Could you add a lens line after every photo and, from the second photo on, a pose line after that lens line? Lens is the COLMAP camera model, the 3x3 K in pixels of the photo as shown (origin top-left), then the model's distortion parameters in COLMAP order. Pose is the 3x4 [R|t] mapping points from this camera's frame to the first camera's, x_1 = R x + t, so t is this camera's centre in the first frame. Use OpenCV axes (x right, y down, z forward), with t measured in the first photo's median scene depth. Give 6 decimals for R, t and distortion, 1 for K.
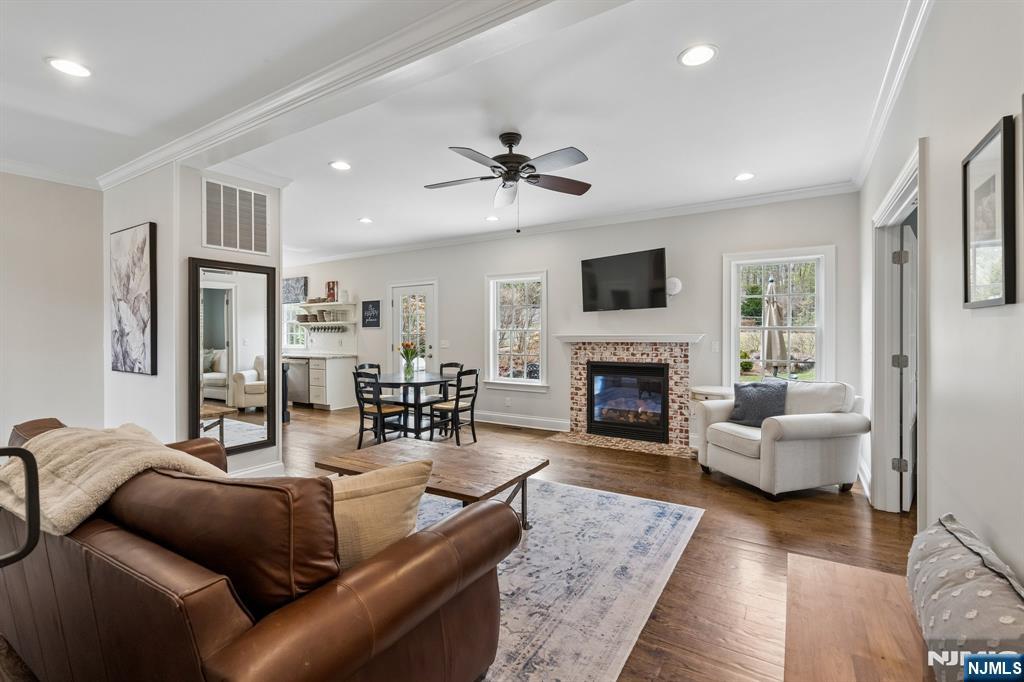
lens RADIAL K [[464.7, 0, 513.4], [0, 464.7, 331.9], [0, 0, 1]] dist [-0.008227, 0.004813]
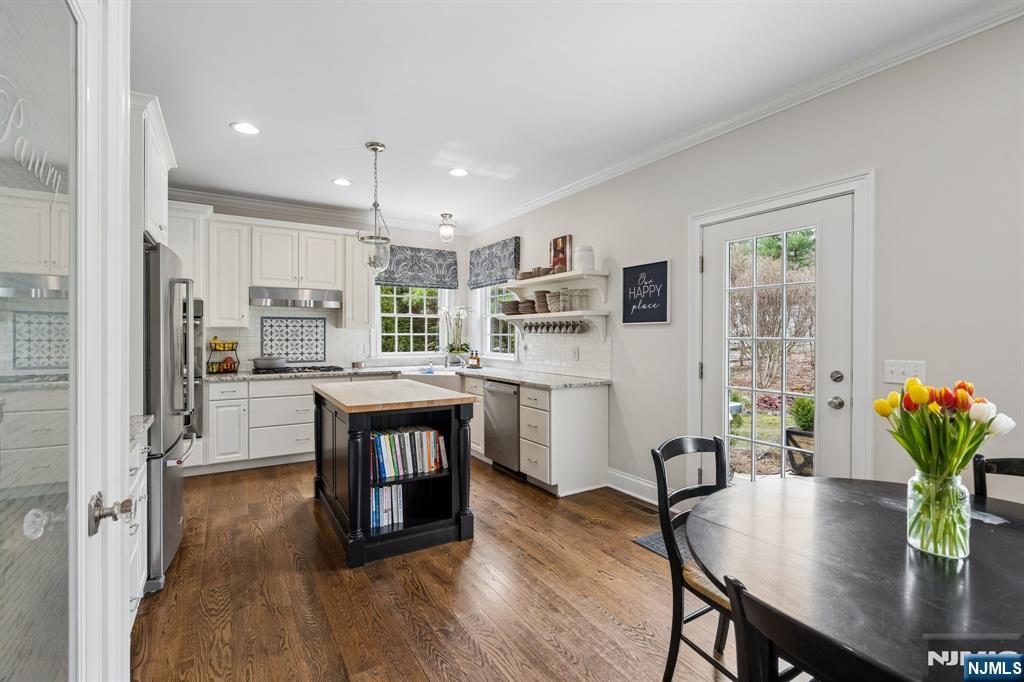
lens RADIAL K [[464.7, 0, 510.5], [0, 464.7, 335.0], [0, 0, 1]] dist [-0.008227, 0.004813]
pose [[0.896988, 0.007752, -0.441988, -0.302162], [-0.006652, 0.999970, 0.004040, 0.001971], [0.442006, -0.000683, 0.897012, 0.726103]]
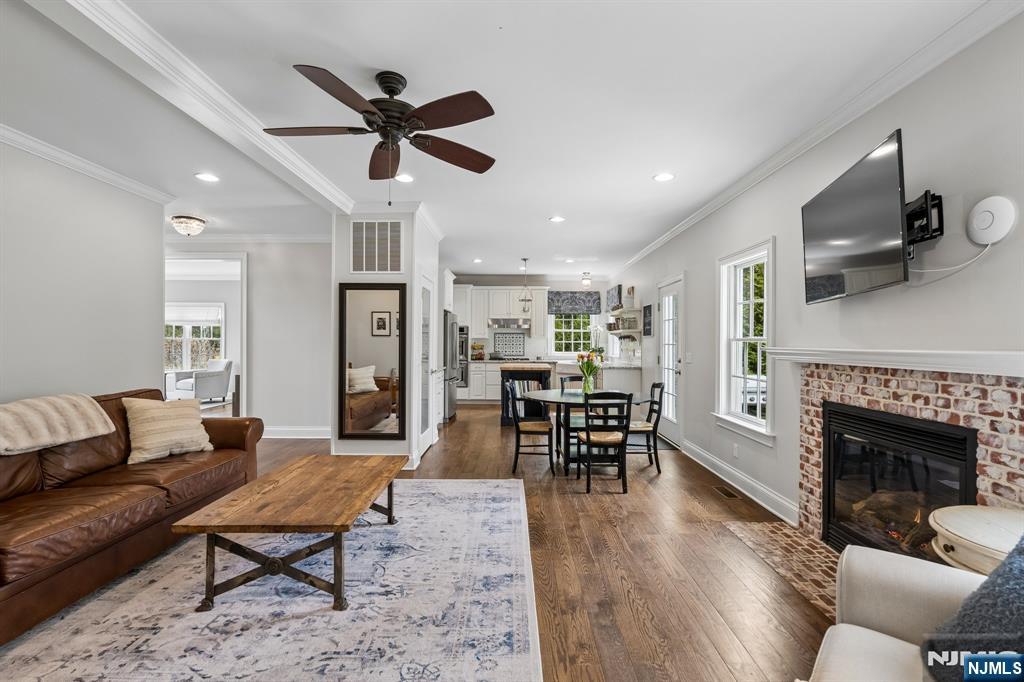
lens RADIAL K [[464.7, 0, 514.2], [0, 464.7, 341.0], [0, 0, 1]] dist [-0.008227, 0.004813]
pose [[0.524881, 0.006346, -0.851152, 0.417237], [-0.005461, 0.999977, 0.004088, -0.002742], [0.851158, 0.002502, 0.524904, 0.443603]]
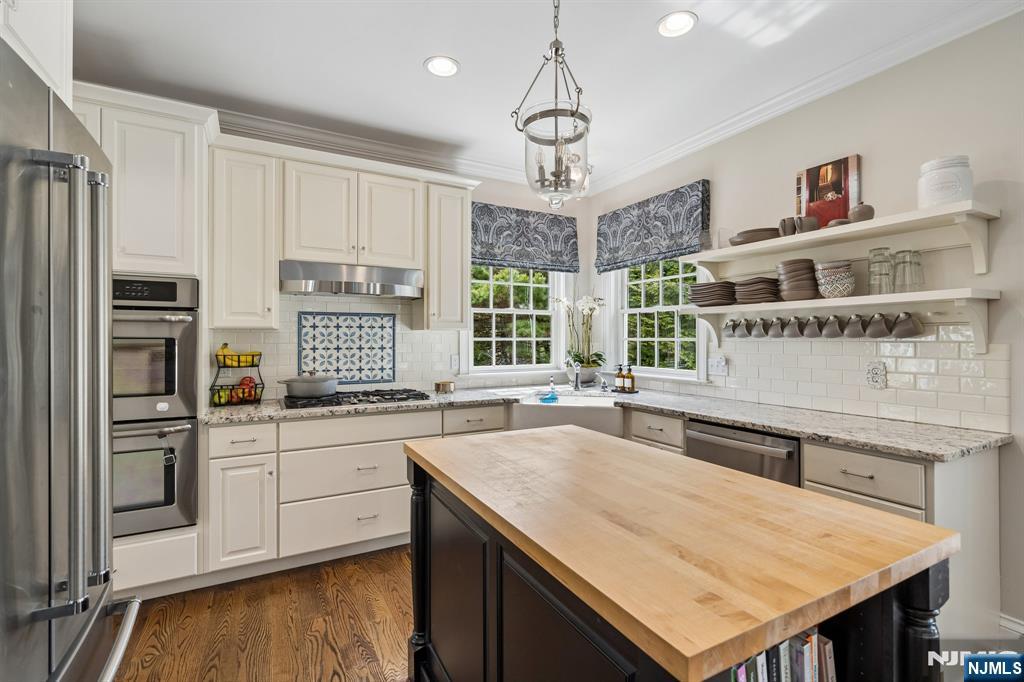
lens RADIAL K [[464.7, 0, 510.8], [0, 464.7, 337.0], [0, 0, 1]] dist [-0.008227, 0.004813]
pose [[0.871398, 0.003834, -0.490562, -0.612542], [-0.005453, 0.999983, -0.001870, 0.003747], [0.490547, 0.004305, 0.871404, 0.941080]]
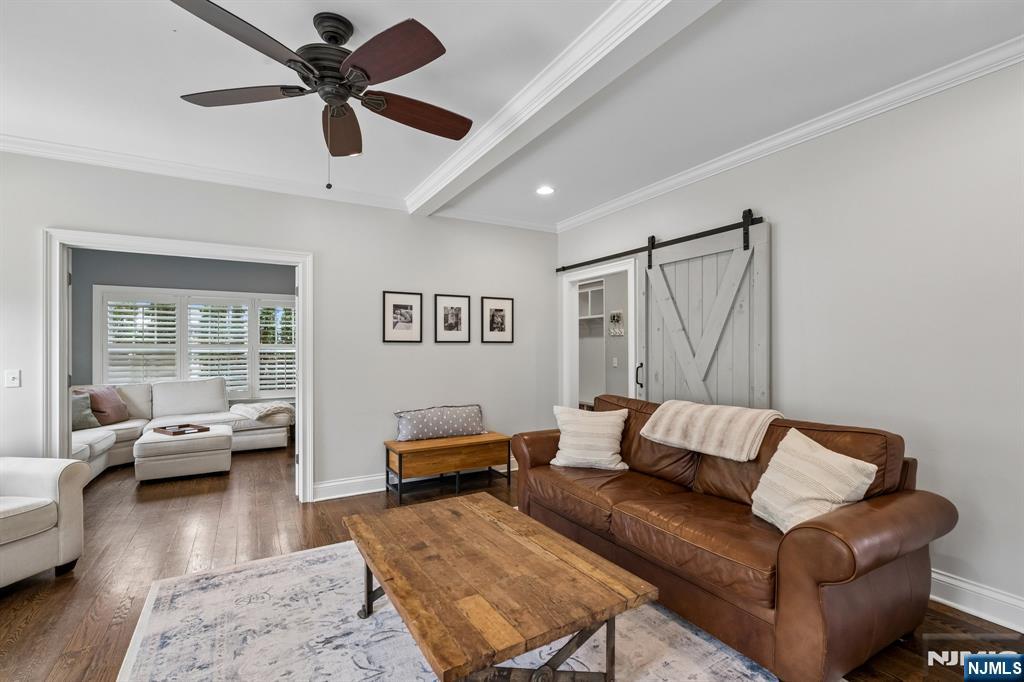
lens RADIAL K [[464.7, 0, 505.4], [0, 464.7, 349.2], [0, 0, 1]] dist [-0.008227, 0.004813]
pose [[-0.875024, 0.009313, 0.483991, -0.275017], [0.008350, 0.999957, -0.004145, 0.003085], [-0.484008, 0.000415, -0.875063, 0.804042]]
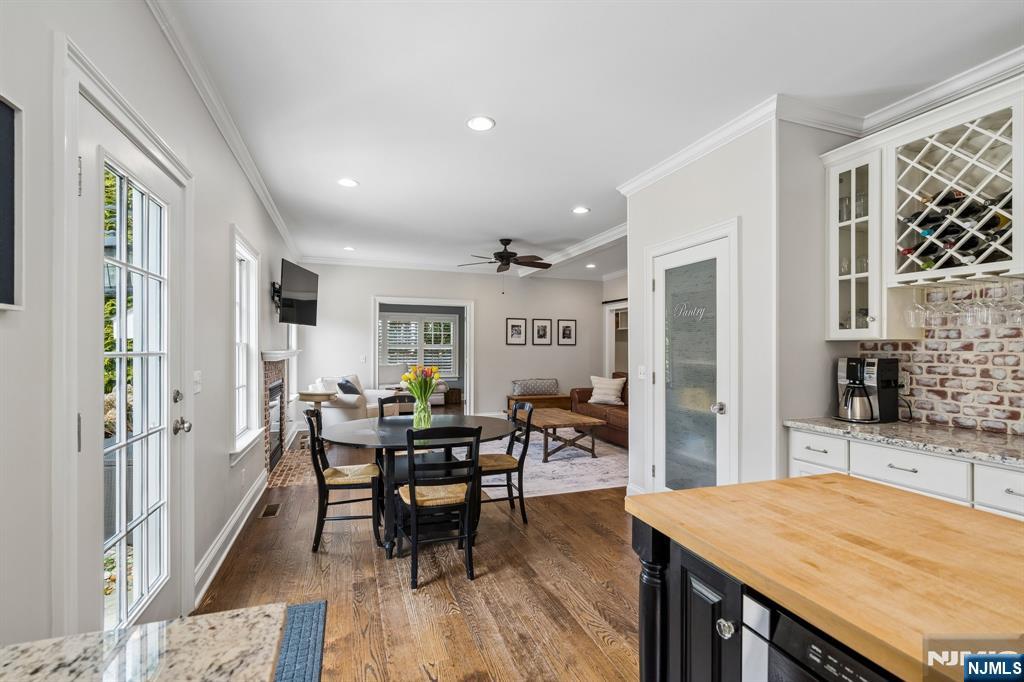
lens RADIAL K [[464.7, 0, 510.4], [0, 464.7, 346.9], [0, 0, 1]] dist [-0.008227, 0.004813]
pose [[-0.781113, 0.004640, 0.624373, -0.647033], [0.000695, 0.999978, -0.006562, 0.003721], [-0.624389, -0.004692, -0.781099, 1.356857]]
